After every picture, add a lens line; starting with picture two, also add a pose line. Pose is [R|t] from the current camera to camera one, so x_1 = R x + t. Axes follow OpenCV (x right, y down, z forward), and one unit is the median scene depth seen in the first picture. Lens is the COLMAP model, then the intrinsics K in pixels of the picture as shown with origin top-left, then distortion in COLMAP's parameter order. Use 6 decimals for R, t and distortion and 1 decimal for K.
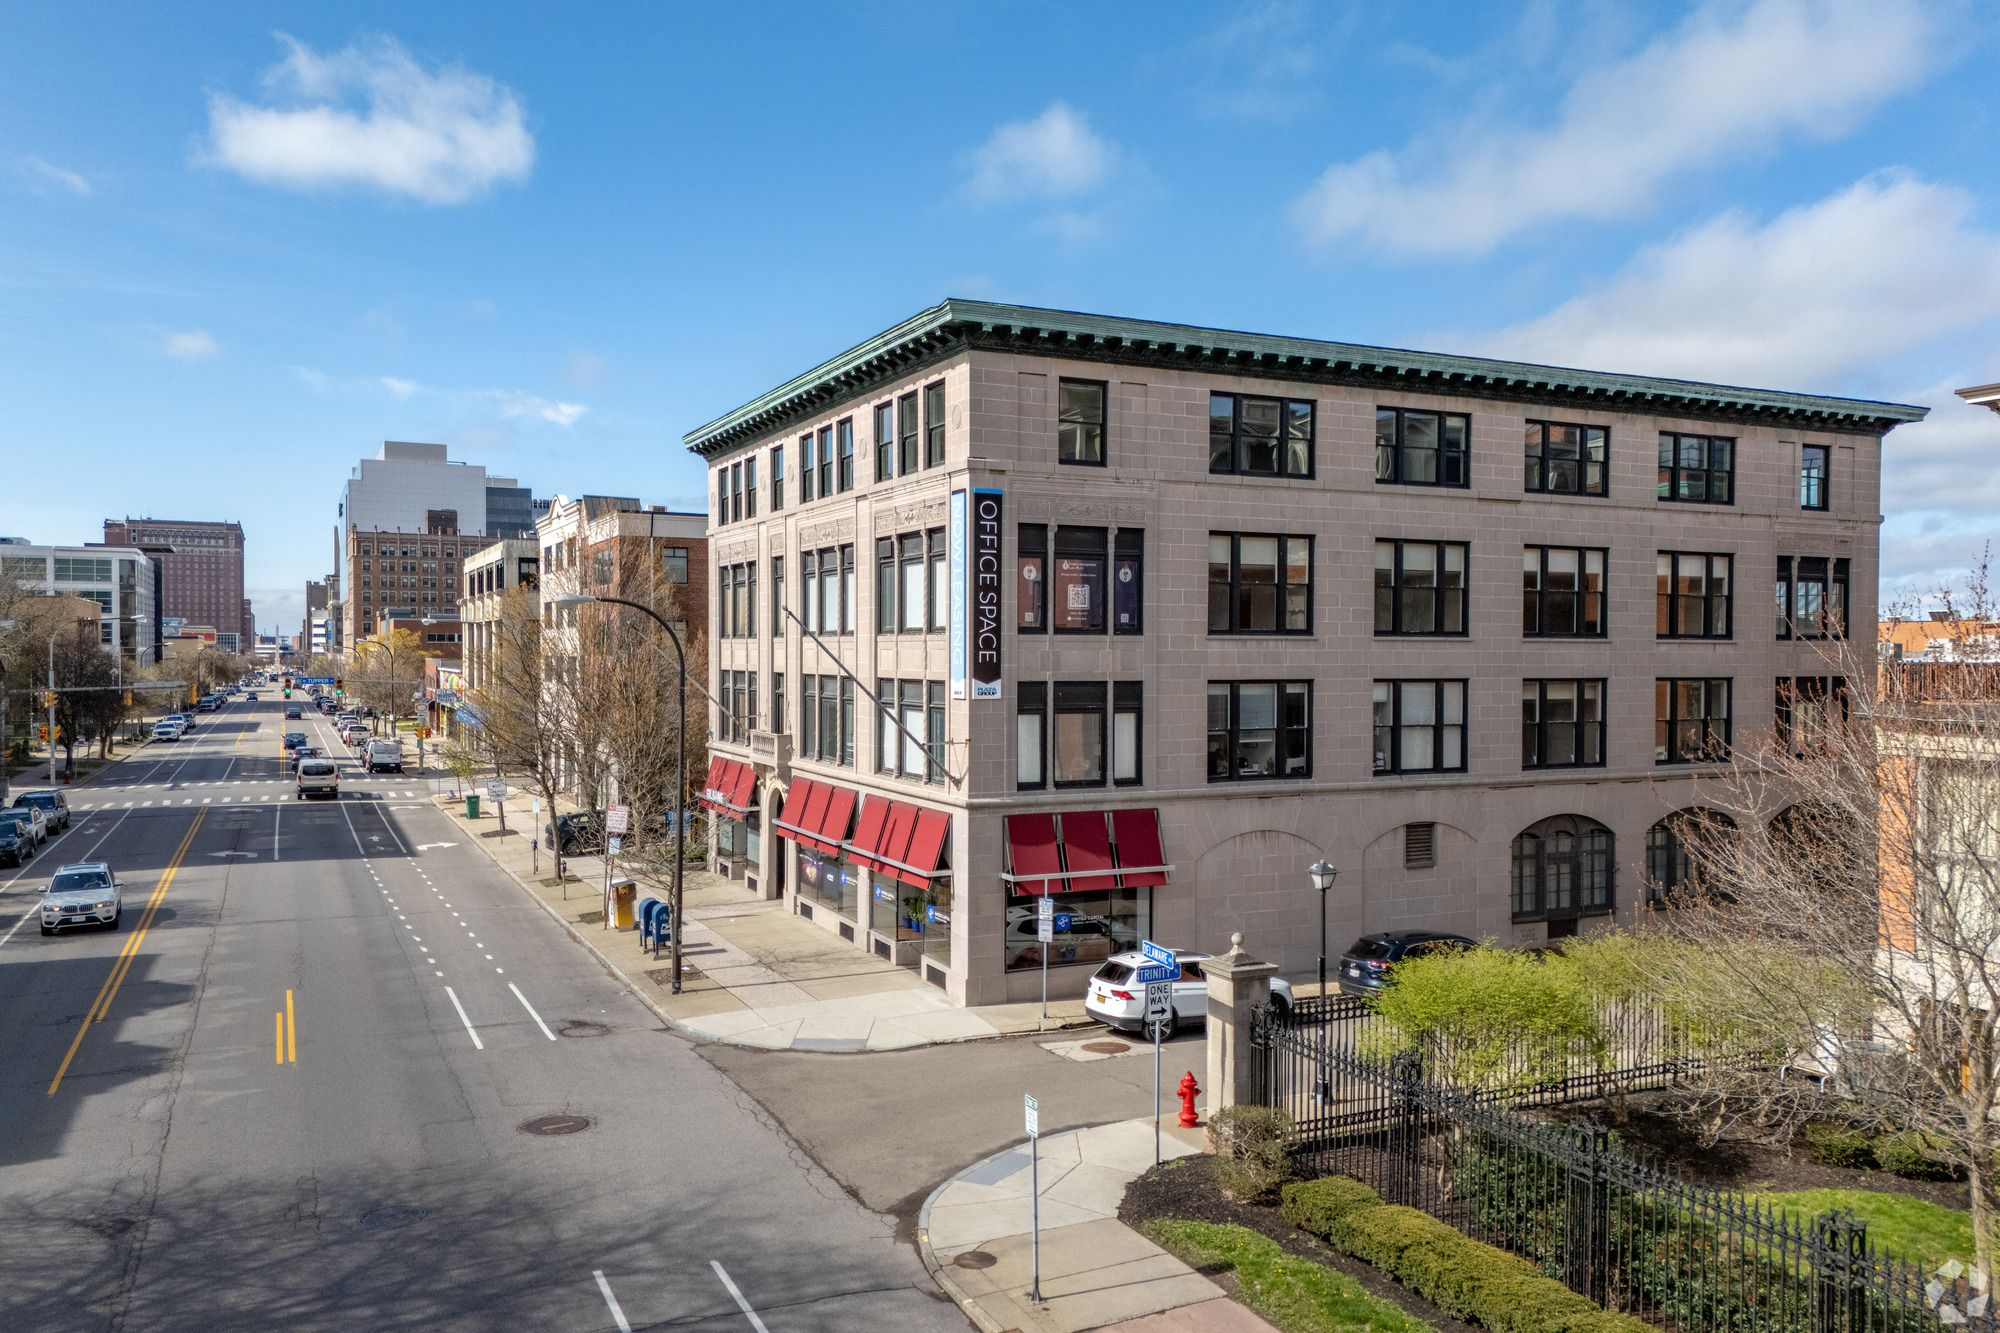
lens RADIAL K [[1542.9, 0, 1012.6], [0, 1542.9, 662.2], [0, 0, 1]] dist [0.033825, -0.017199]
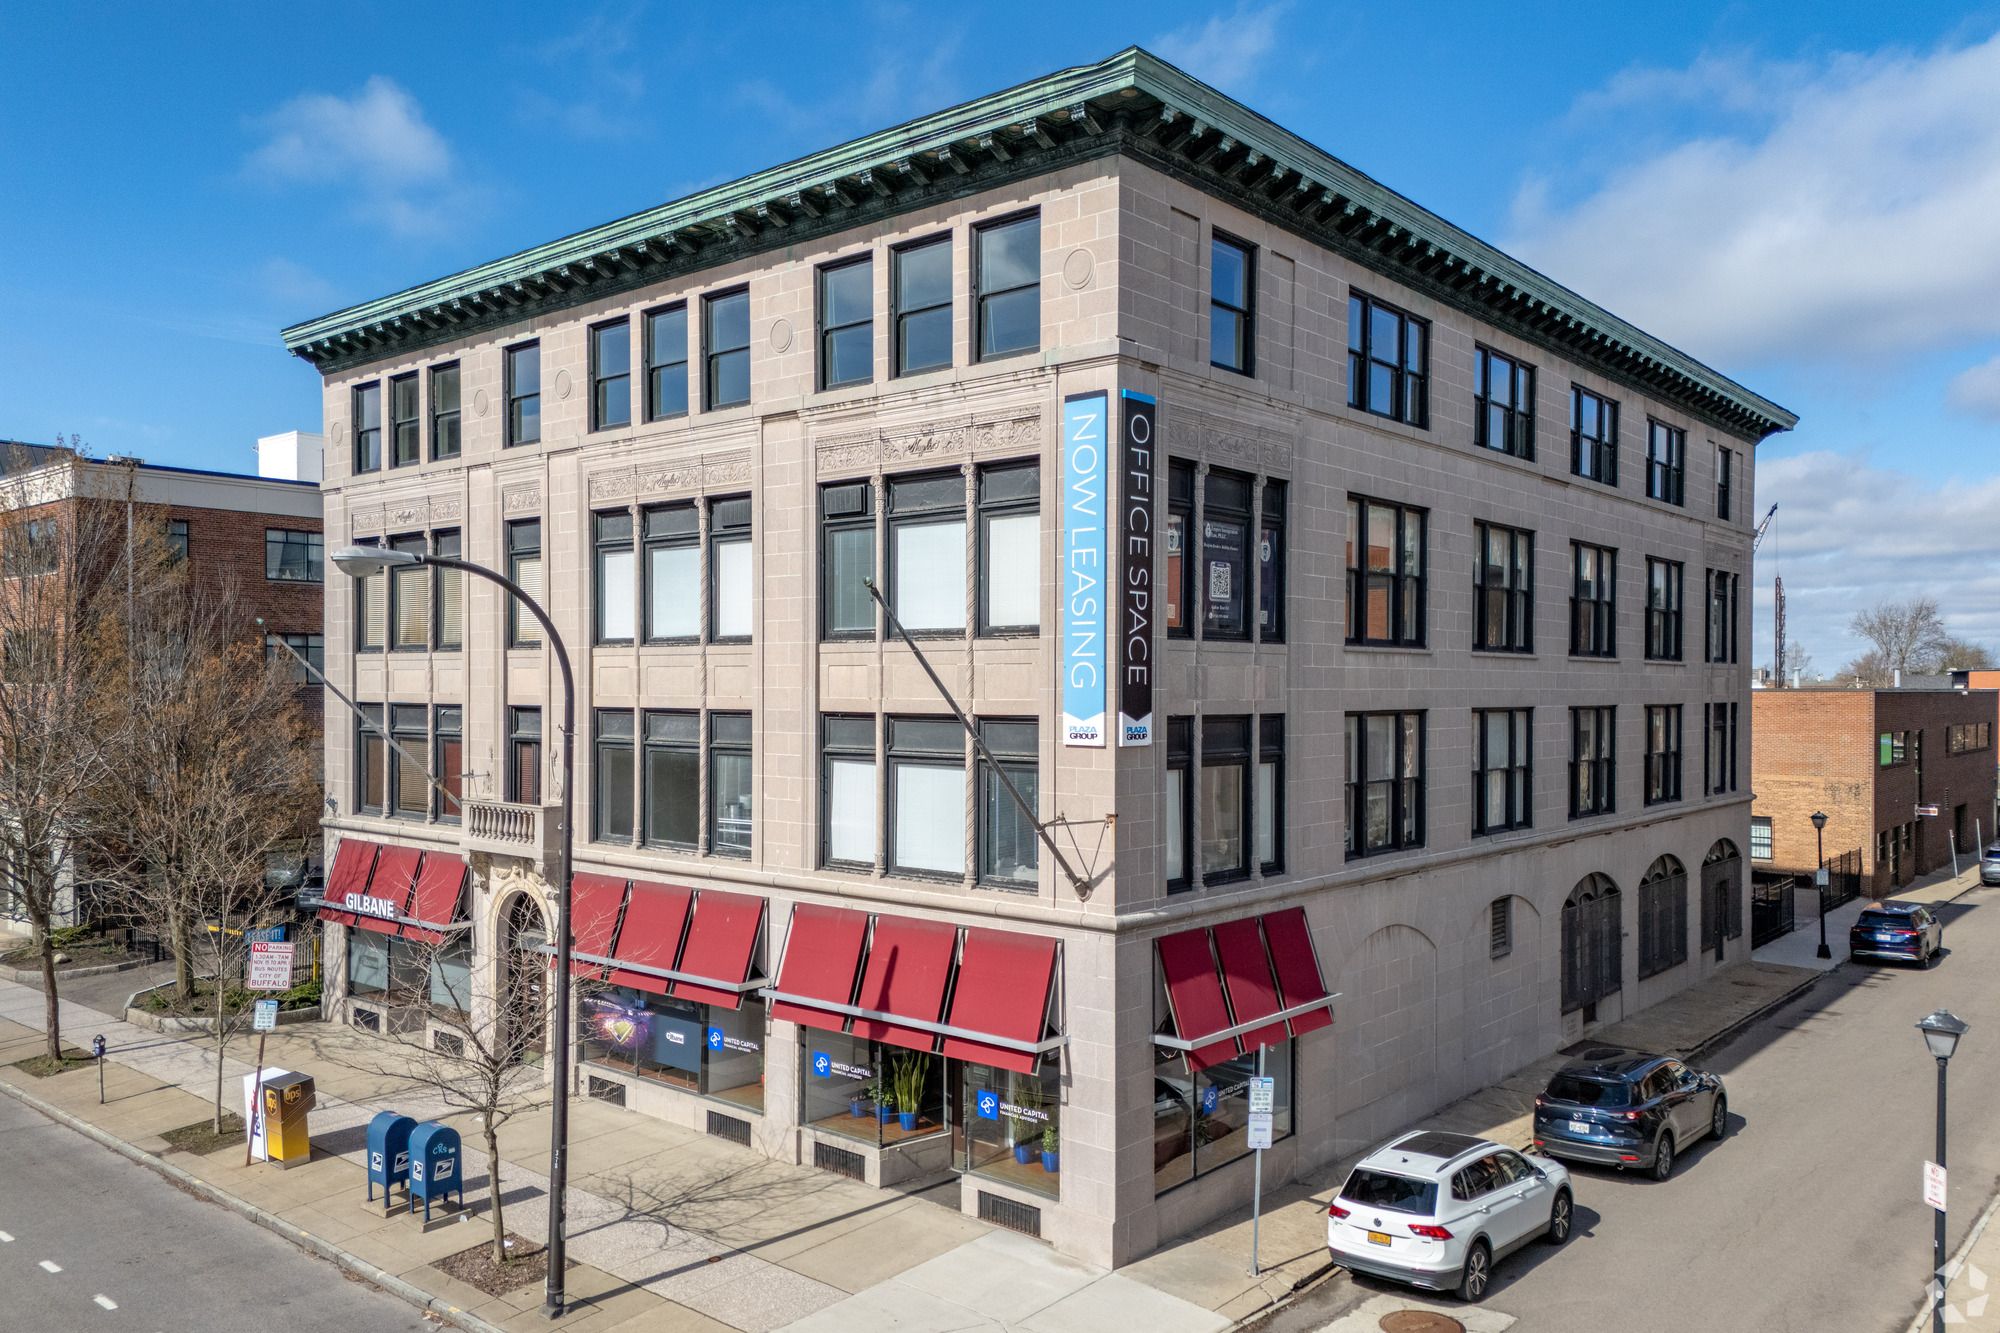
lens RADIAL K [[1542.9, 0, 995.6], [0, 1542.9, 684.9], [0, 0, 1]] dist [0.033825, -0.017199]
pose [[0.915680, -0.001753, 0.401904, -0.272814], [0.003798, 0.999984, -0.004293, 0.002267], [-0.401890, 0.005458, 0.915672, 0.420969]]
